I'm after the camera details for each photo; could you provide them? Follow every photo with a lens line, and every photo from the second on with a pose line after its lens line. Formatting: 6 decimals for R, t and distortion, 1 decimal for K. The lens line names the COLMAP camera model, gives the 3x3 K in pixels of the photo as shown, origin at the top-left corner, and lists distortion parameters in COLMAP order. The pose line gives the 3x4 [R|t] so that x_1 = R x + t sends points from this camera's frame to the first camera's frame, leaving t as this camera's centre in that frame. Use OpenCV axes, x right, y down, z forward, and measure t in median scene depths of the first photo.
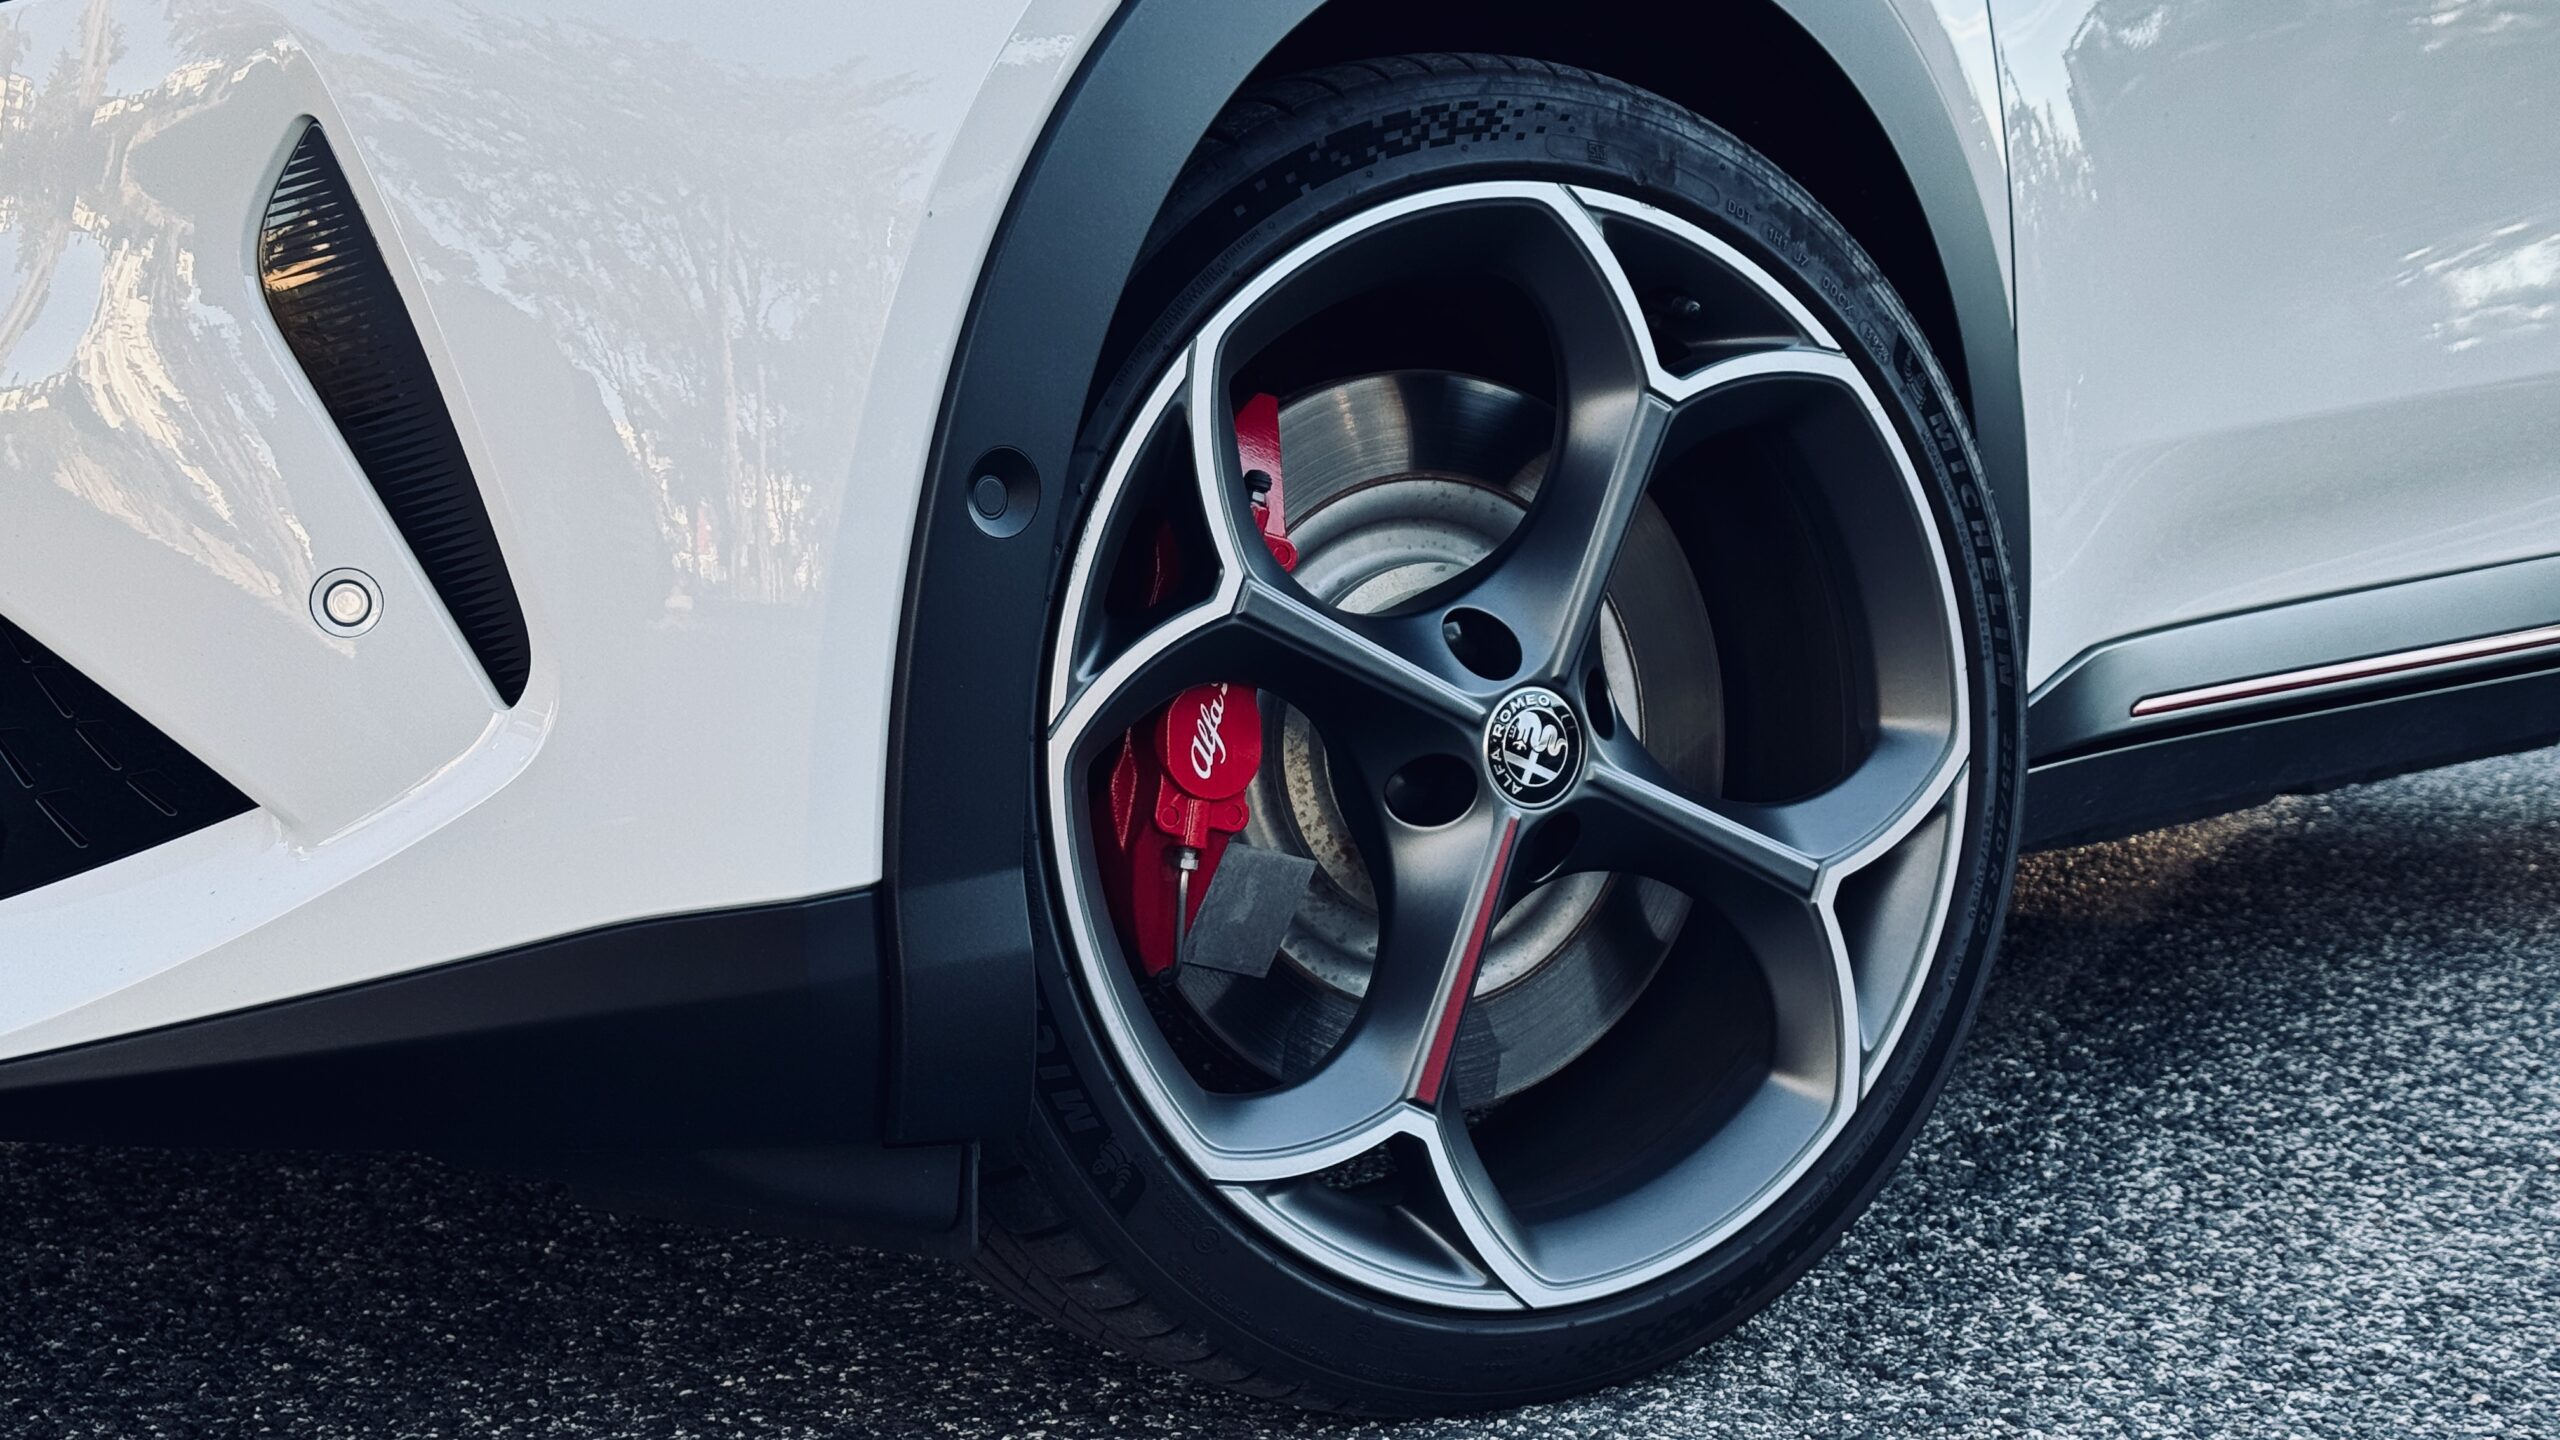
lens RADIAL K [[3408.5, 0, 1350.1], [0, 3408.5, 723.1], [0, 0, 1]] dist [0.162272, -0.007905]
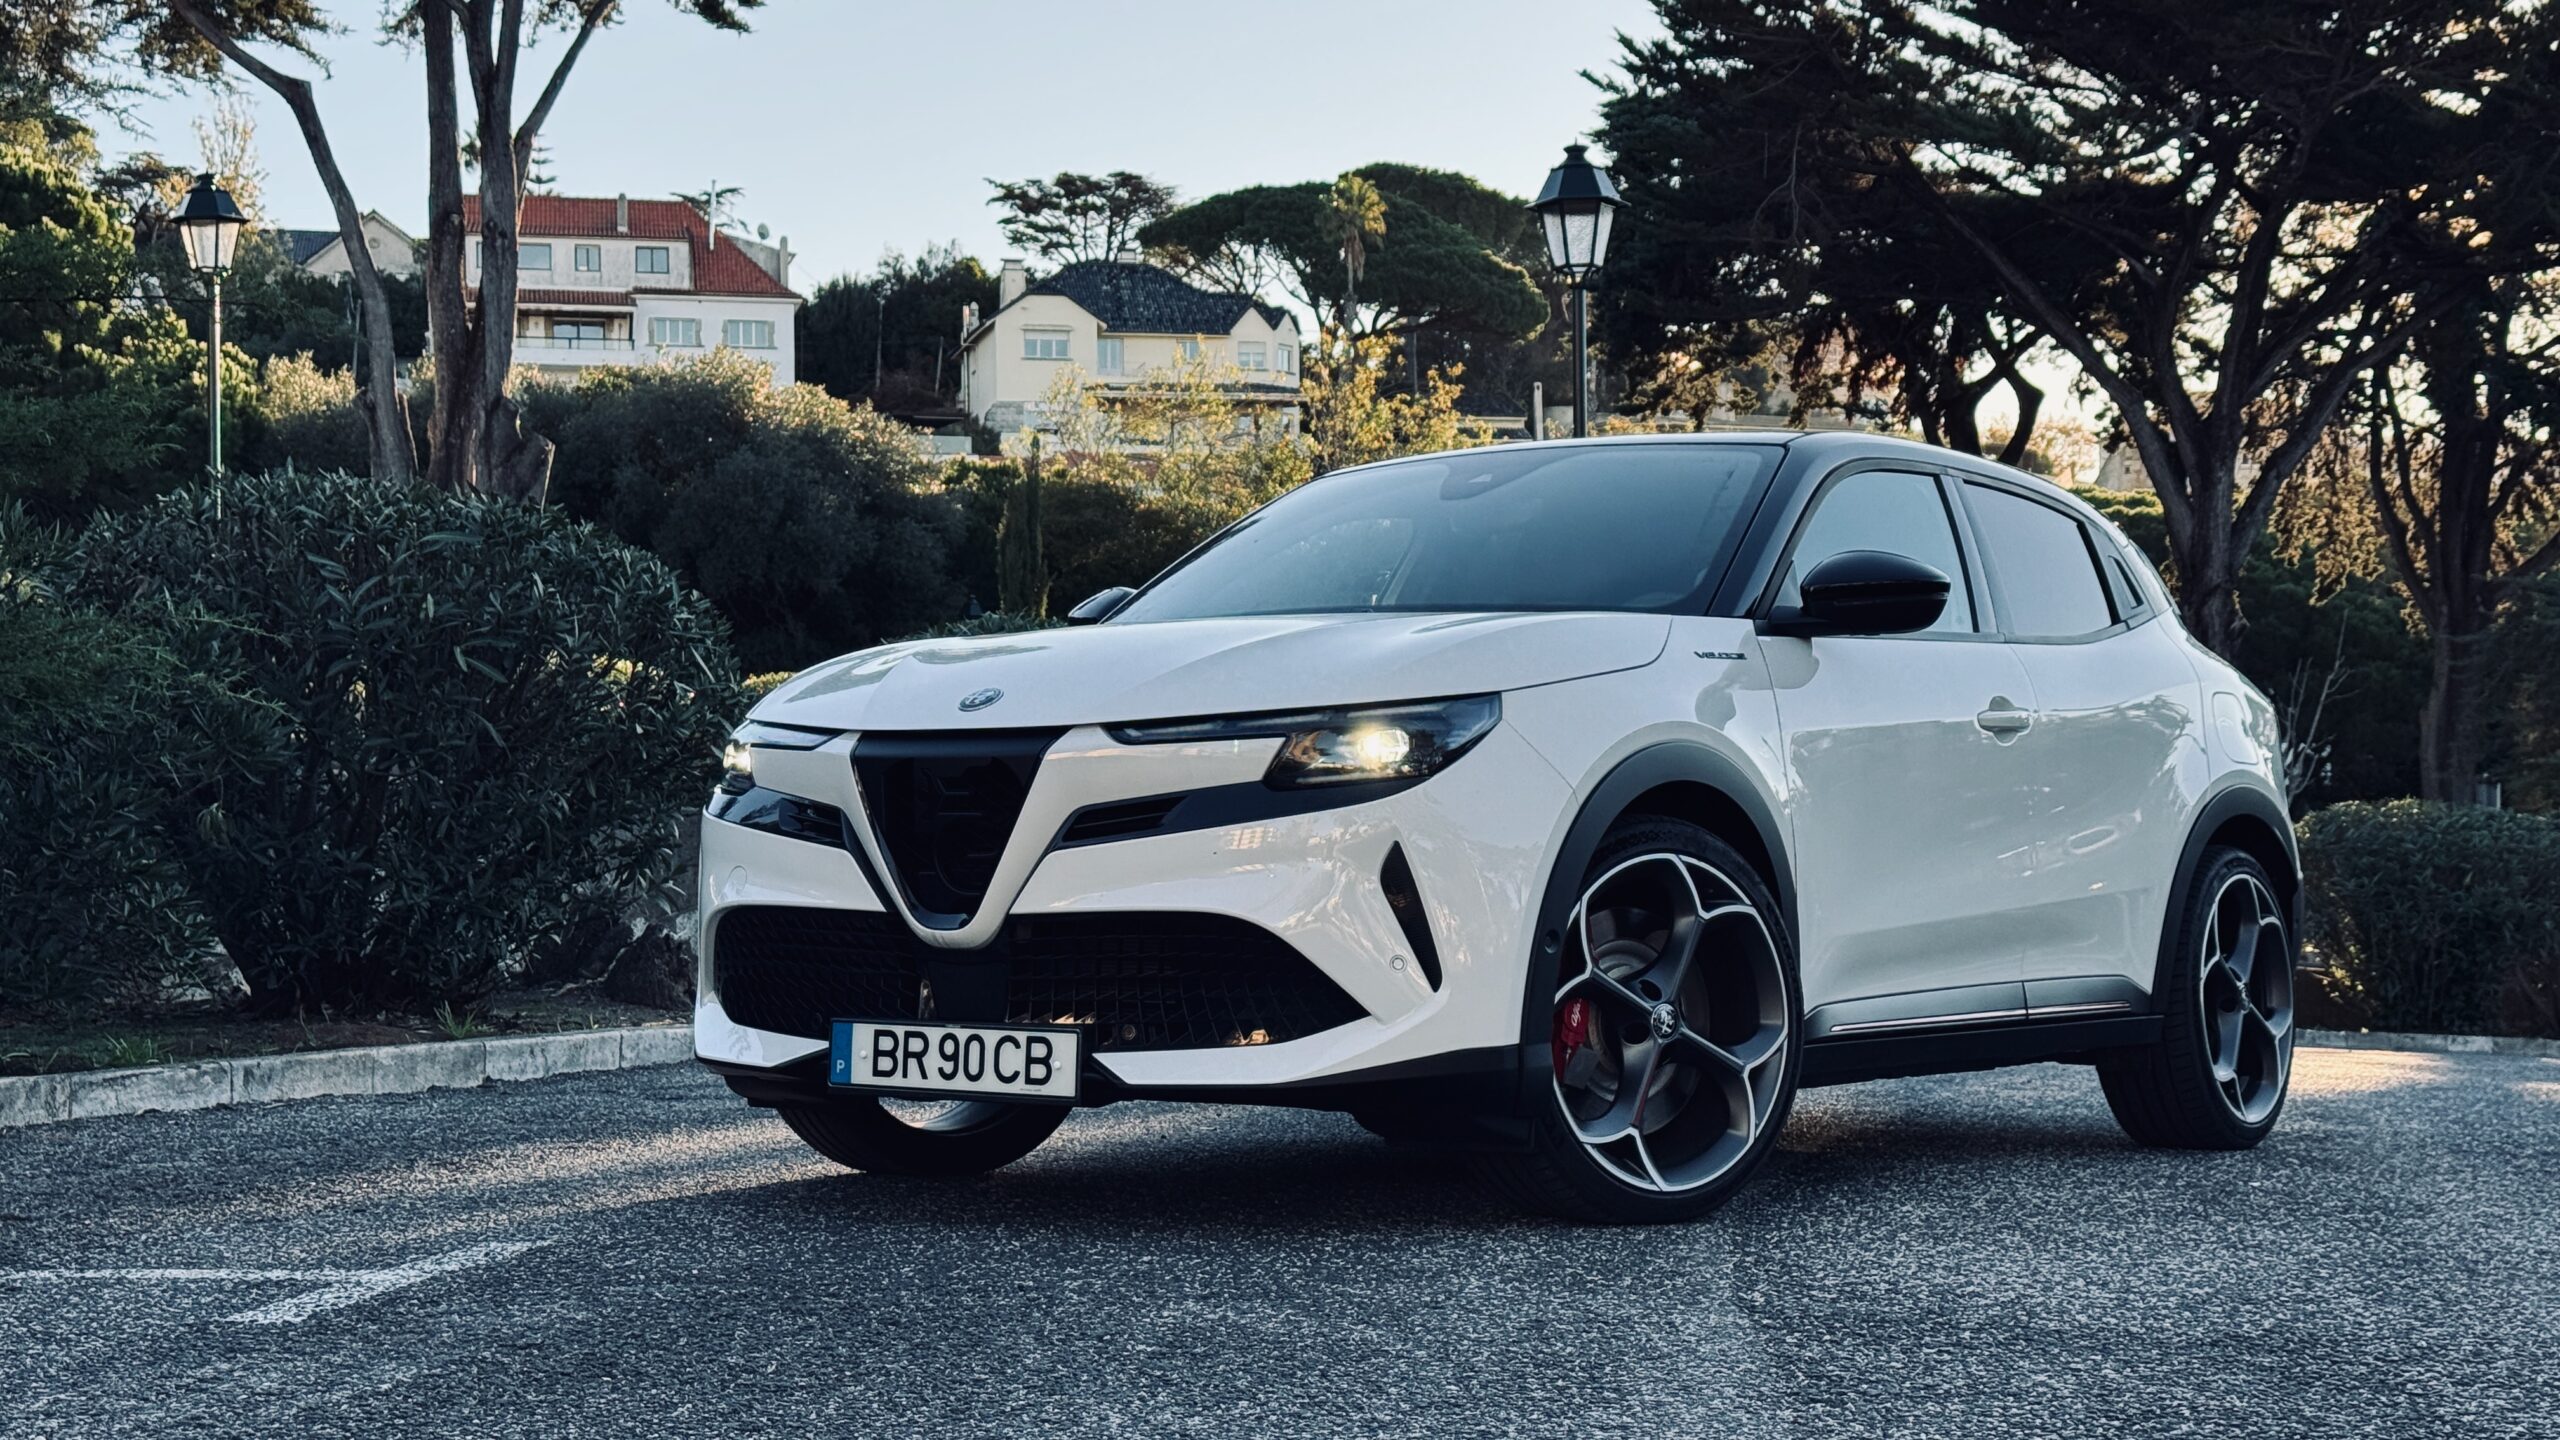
lens RADIAL K [[3477.6, 0, 1280.0], [0, 3477.6, 720.0], [0, 0, 1]] dist [0.113358, -0.116090]
pose [[0.994584, 0.039097, 0.096299, -0.655289], [-0.026087, 0.990796, -0.132825, 0.175772], [-0.100606, 0.129593, 0.986450, -2.340110]]
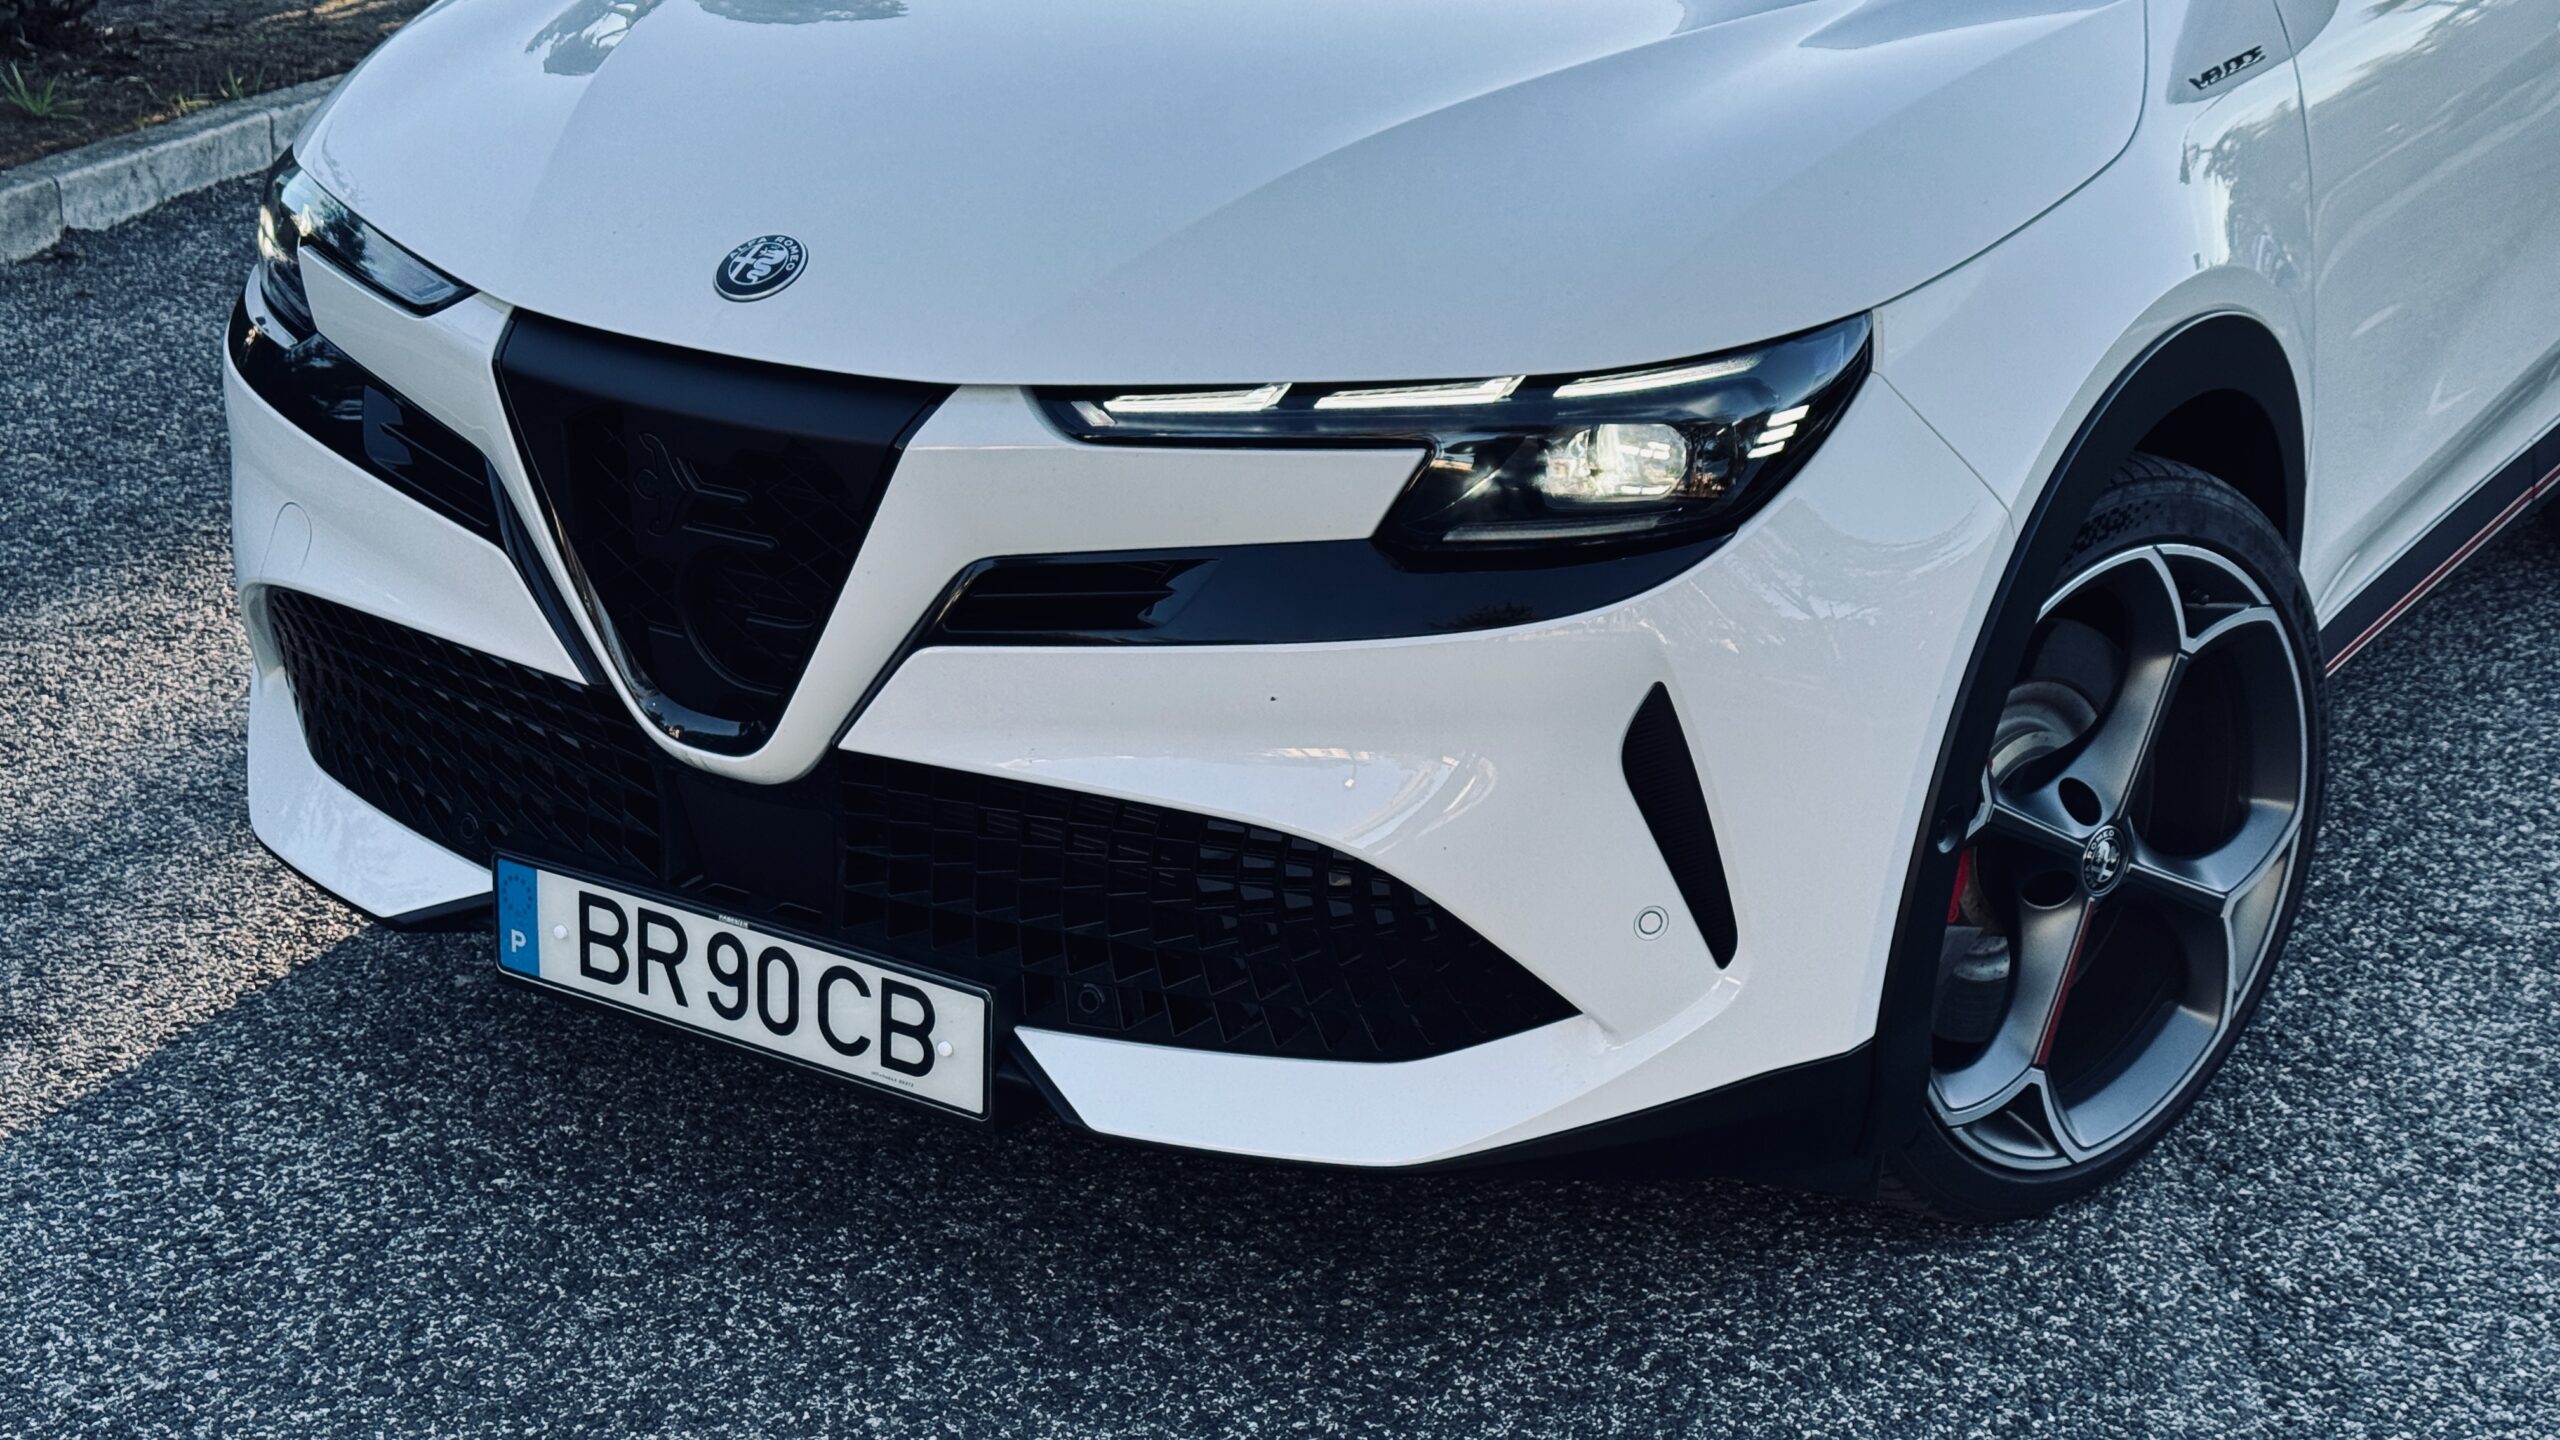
lens RADIAL K [[3477.6, 0, 1280.0], [0, 3477.6, 720.0], [0, 0, 1]] dist [0.113358, -0.116090]
pose [[0.988164, -0.006728, 0.153251, -0.630652], [-0.032920, 0.966461, 0.254693, -0.499810], [-0.149824, -0.256724, 0.954801, -0.614156]]
